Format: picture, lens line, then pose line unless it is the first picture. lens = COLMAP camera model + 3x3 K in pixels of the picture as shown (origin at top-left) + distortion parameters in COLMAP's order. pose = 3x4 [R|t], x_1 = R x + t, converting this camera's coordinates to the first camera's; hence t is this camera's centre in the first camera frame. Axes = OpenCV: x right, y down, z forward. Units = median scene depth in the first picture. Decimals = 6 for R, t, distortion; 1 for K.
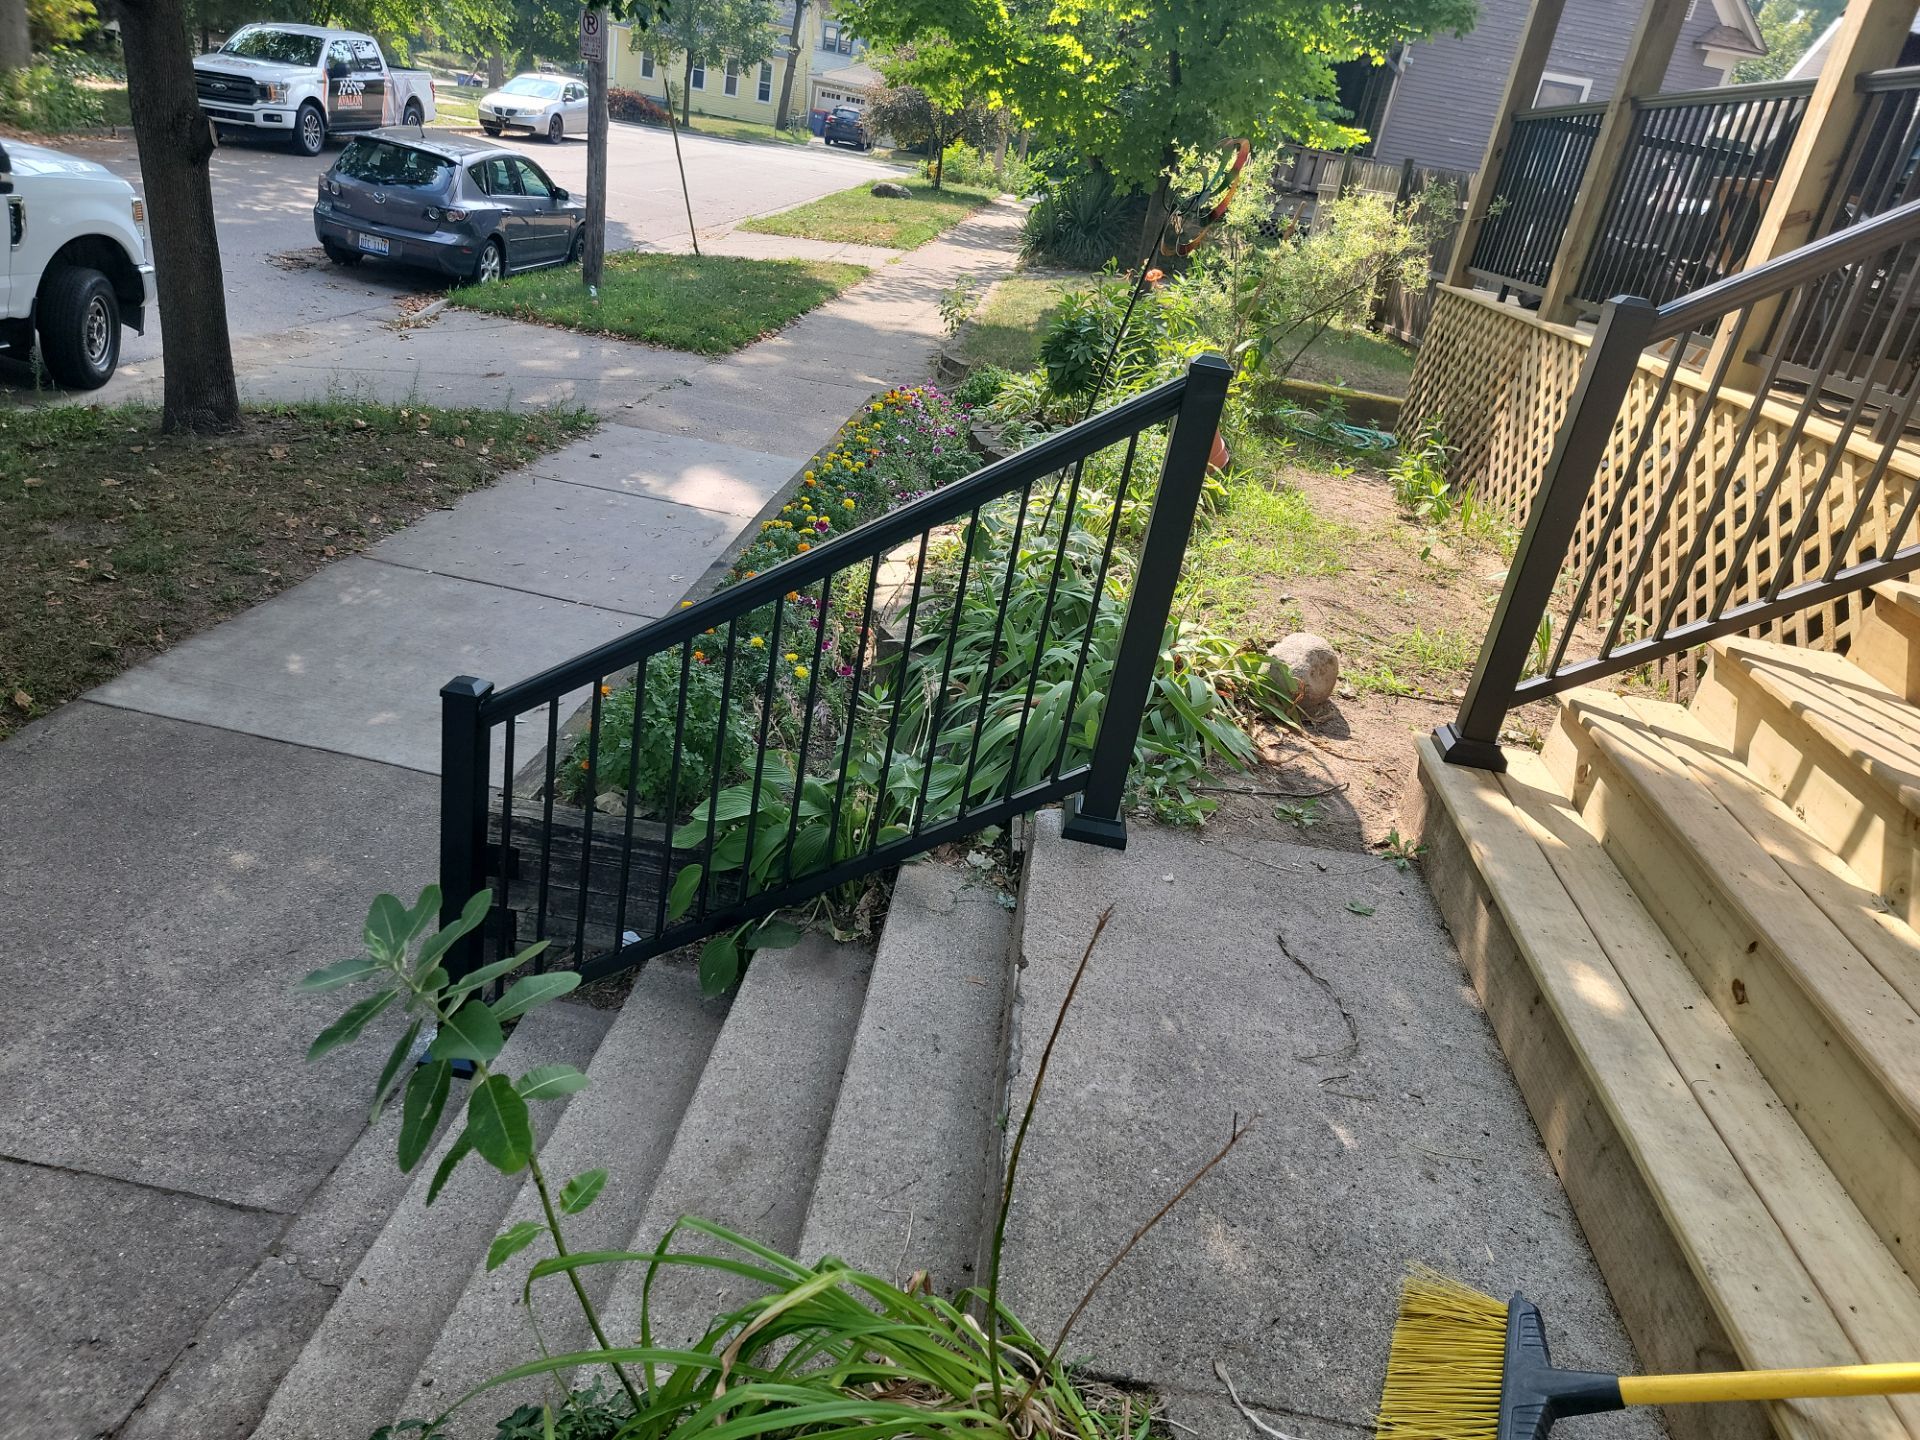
lens RADIAL K [[1329.4, 0, 944.4], [0, 1329.4, 739.7], [0, 0, 1]] dist [0.091314, -0.076450]
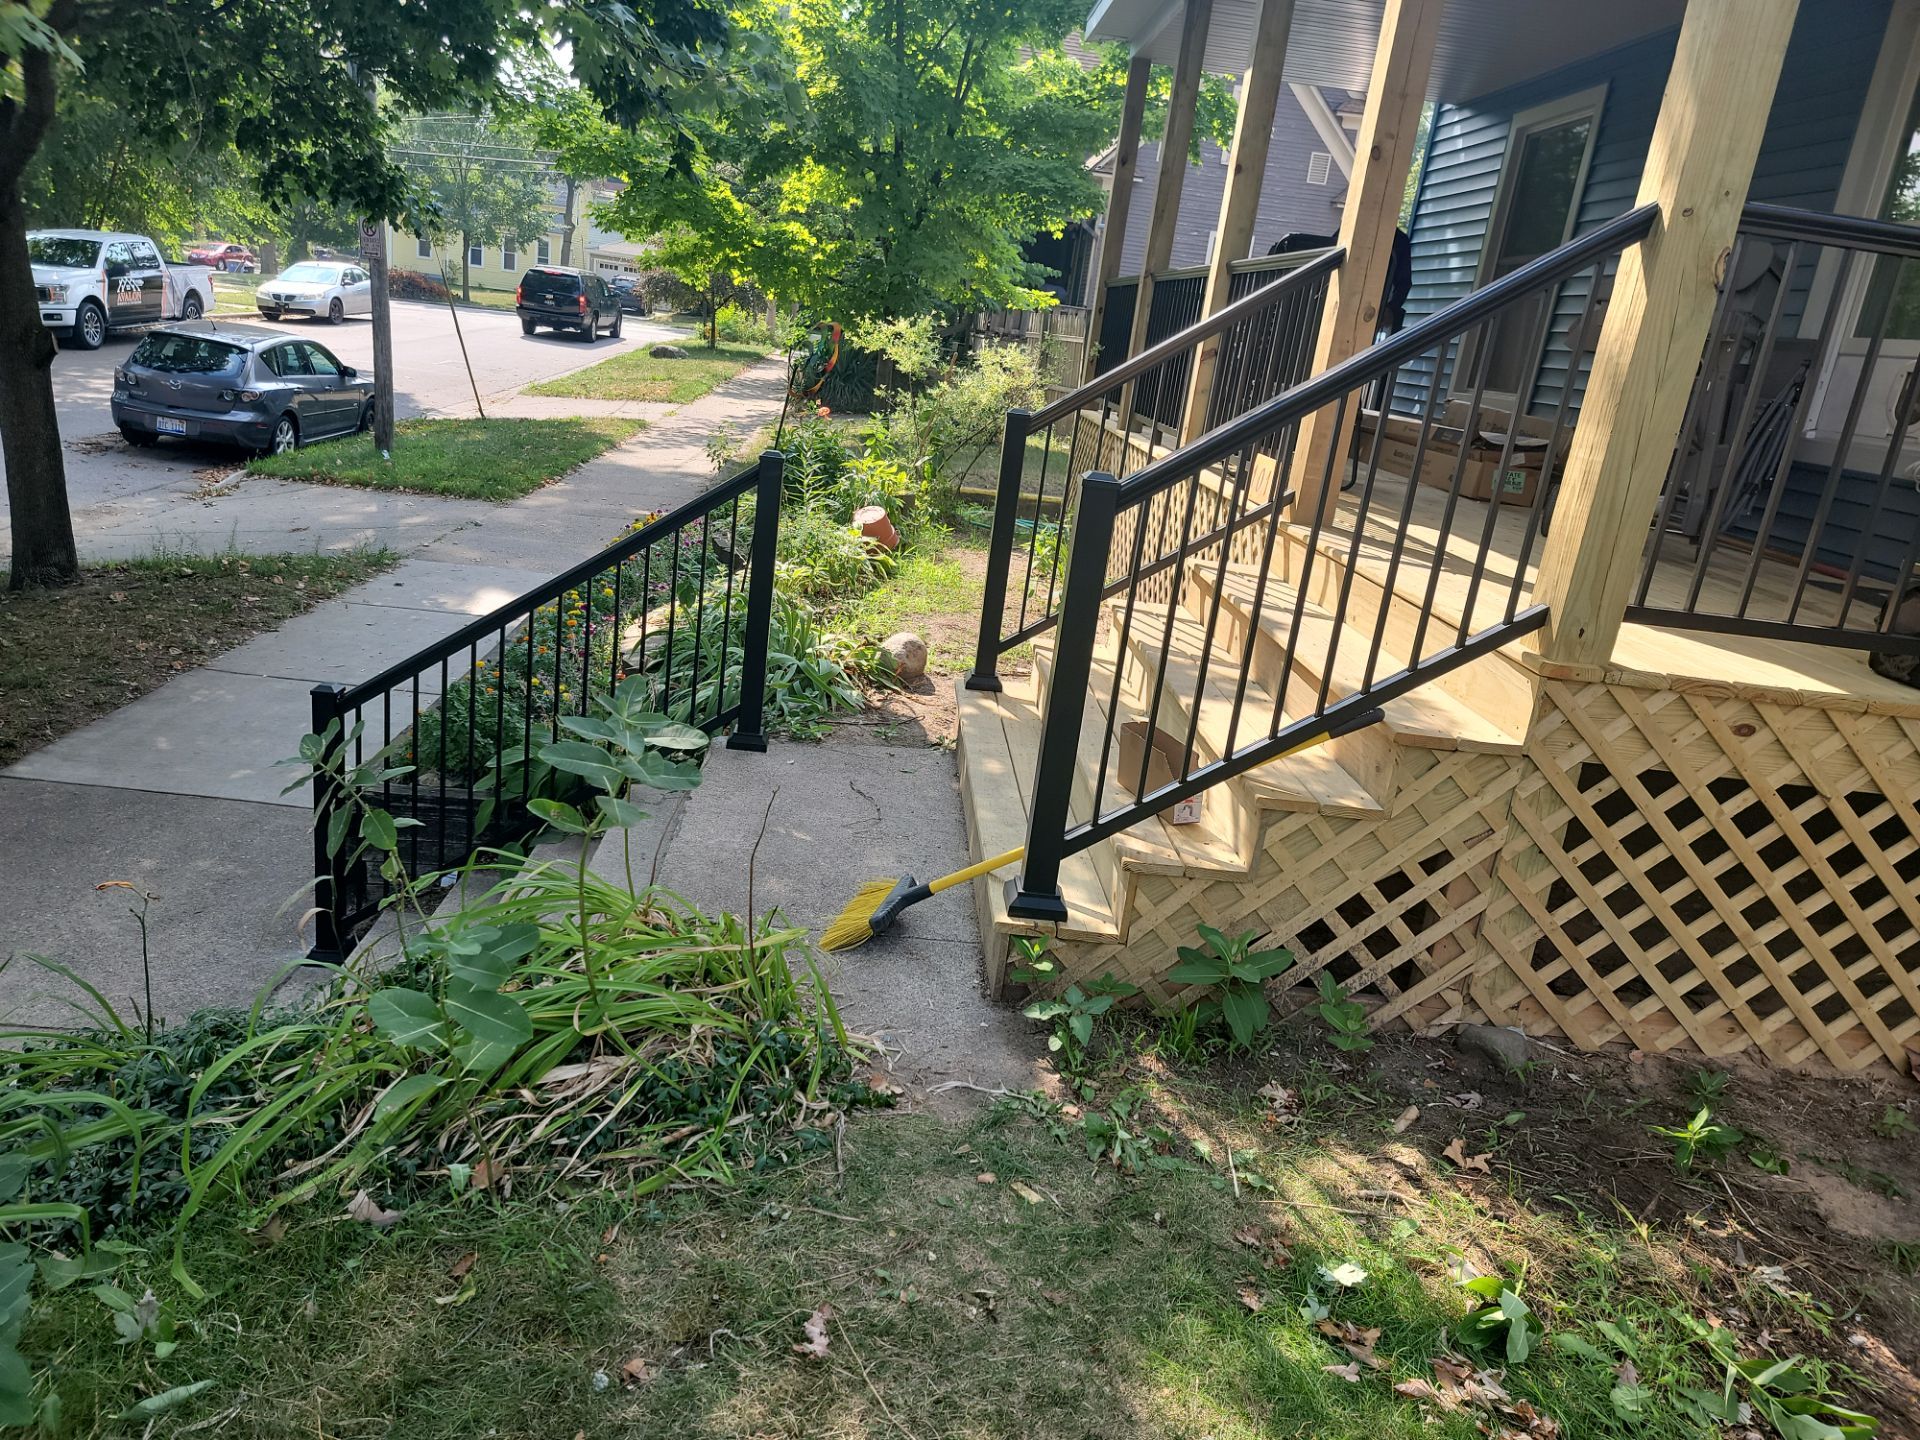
lens RADIAL K [[1329.4, 0, 944.4], [0, 1329.4, 739.7], [0, 0, 1]] dist [0.091314, -0.076450]
pose [[0.987654, -0.089707, 0.128423, 0.027329], [0.101962, 0.990500, -0.092266, 0.045605], [-0.118926, 0.104221, 0.987418, -0.118348]]
